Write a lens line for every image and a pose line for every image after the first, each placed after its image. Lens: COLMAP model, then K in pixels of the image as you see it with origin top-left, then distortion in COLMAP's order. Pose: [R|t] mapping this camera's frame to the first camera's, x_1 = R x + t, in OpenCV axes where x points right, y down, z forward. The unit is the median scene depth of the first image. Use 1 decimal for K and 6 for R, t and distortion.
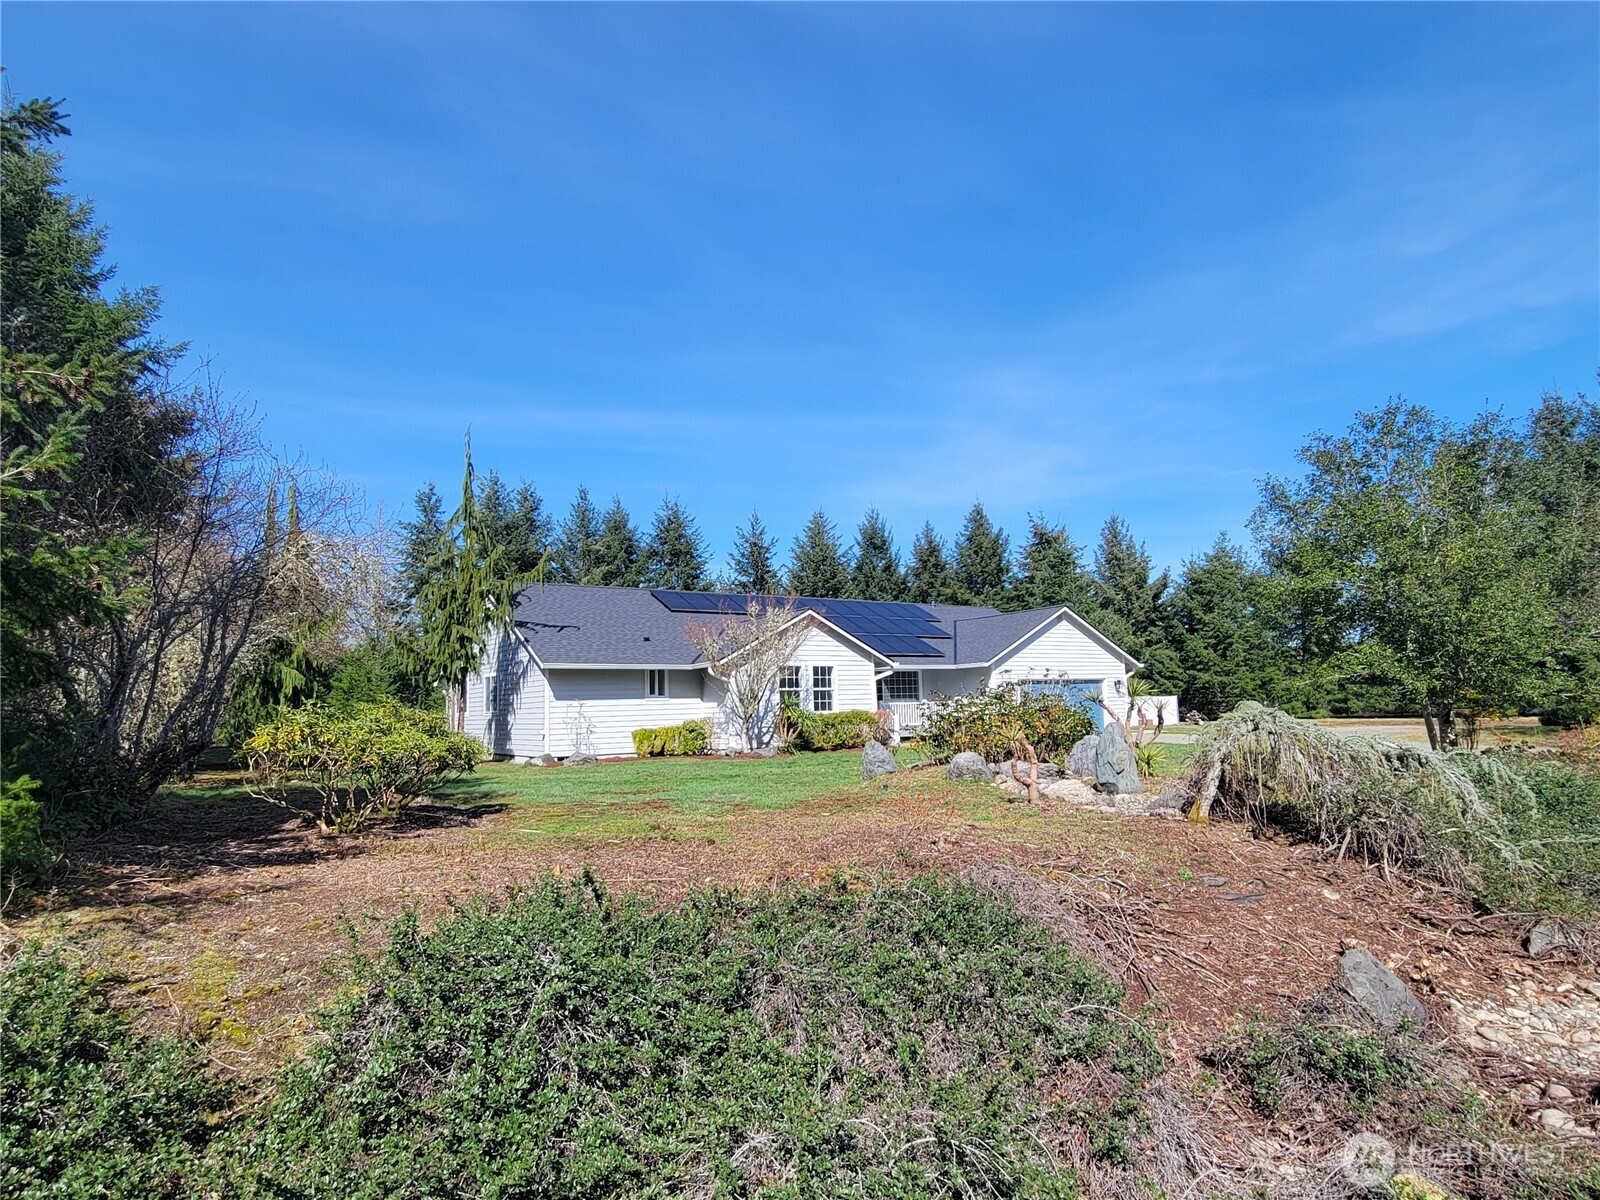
lens RADIAL K [[645.8, 0, 800.0], [0, 645.8, 600.0], [0, 0, 1]] dist [-0.008980, -0.000019]
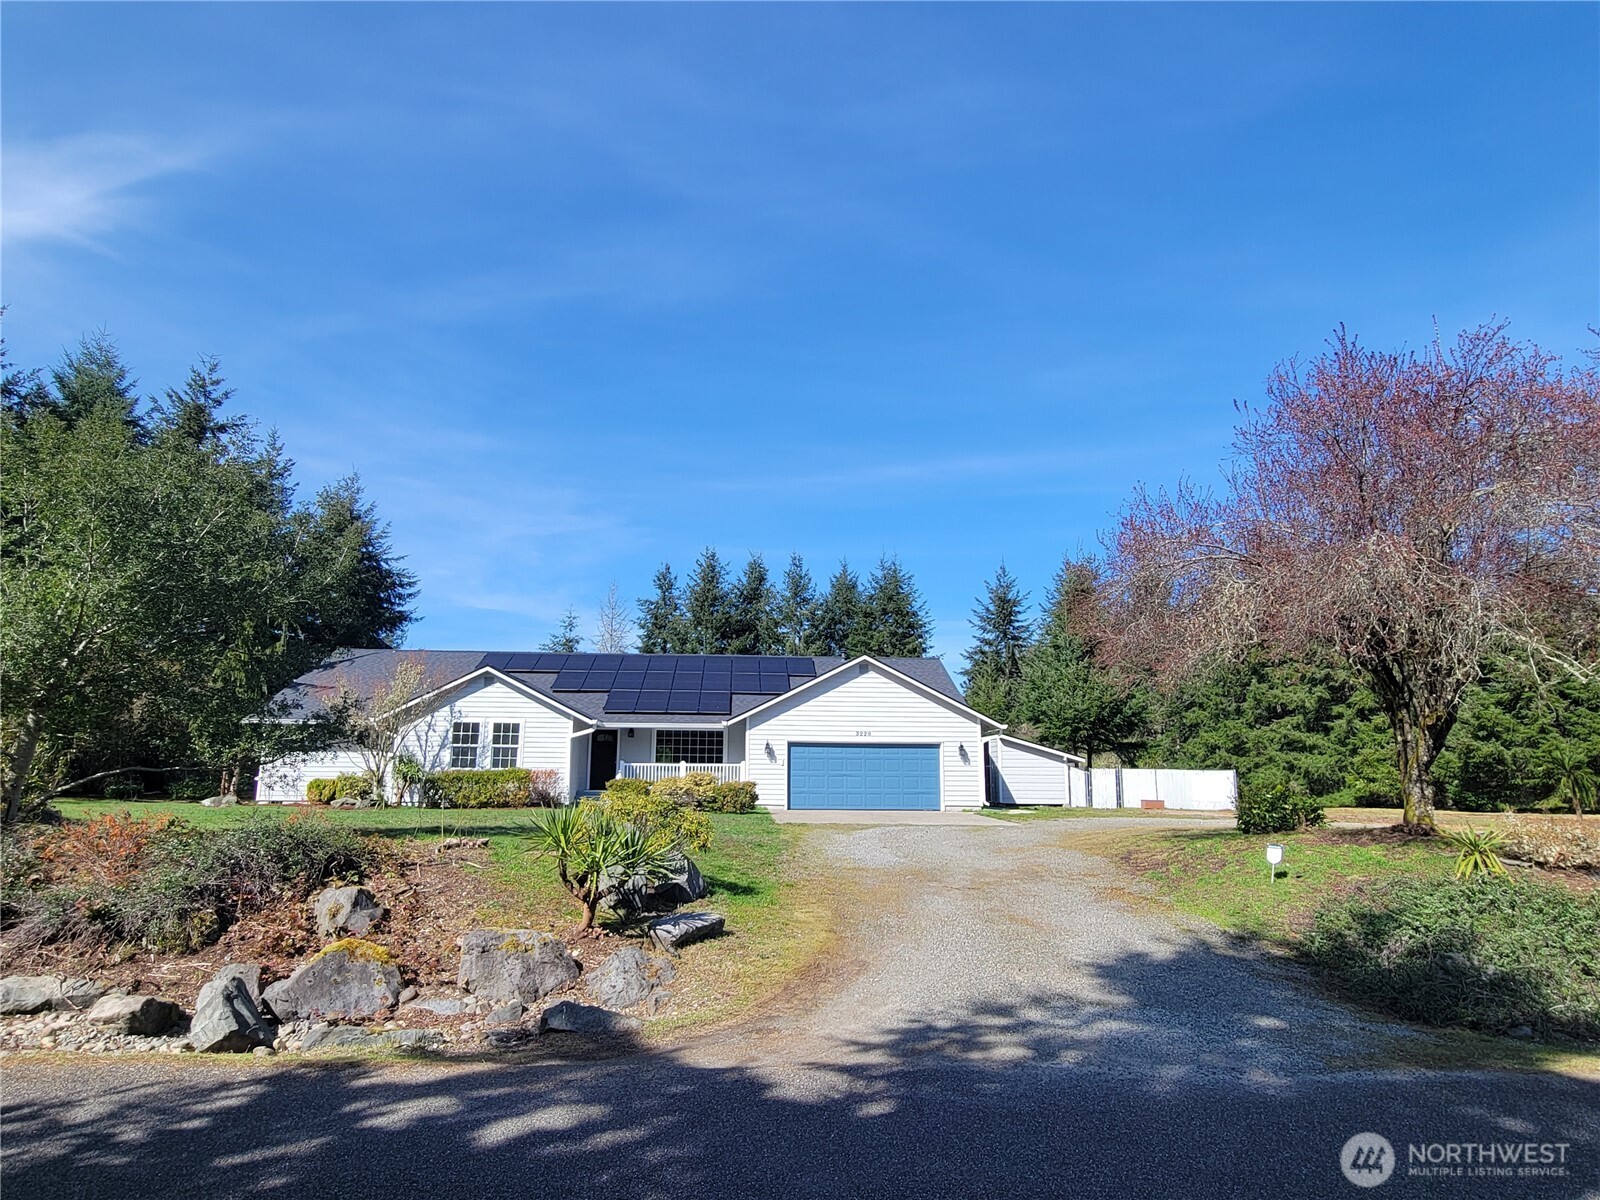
lens RADIAL K [[645.8, 0, 800.0], [0, 645.8, 600.0], [0, 0, 1]] dist [-0.008980, -0.000019]
pose [[0.930669, -0.060984, -0.360743, 0.828110], [0.027415, 0.994862, -0.097456, 0.022546], [0.364833, 0.080810, 0.927559, 0.221298]]
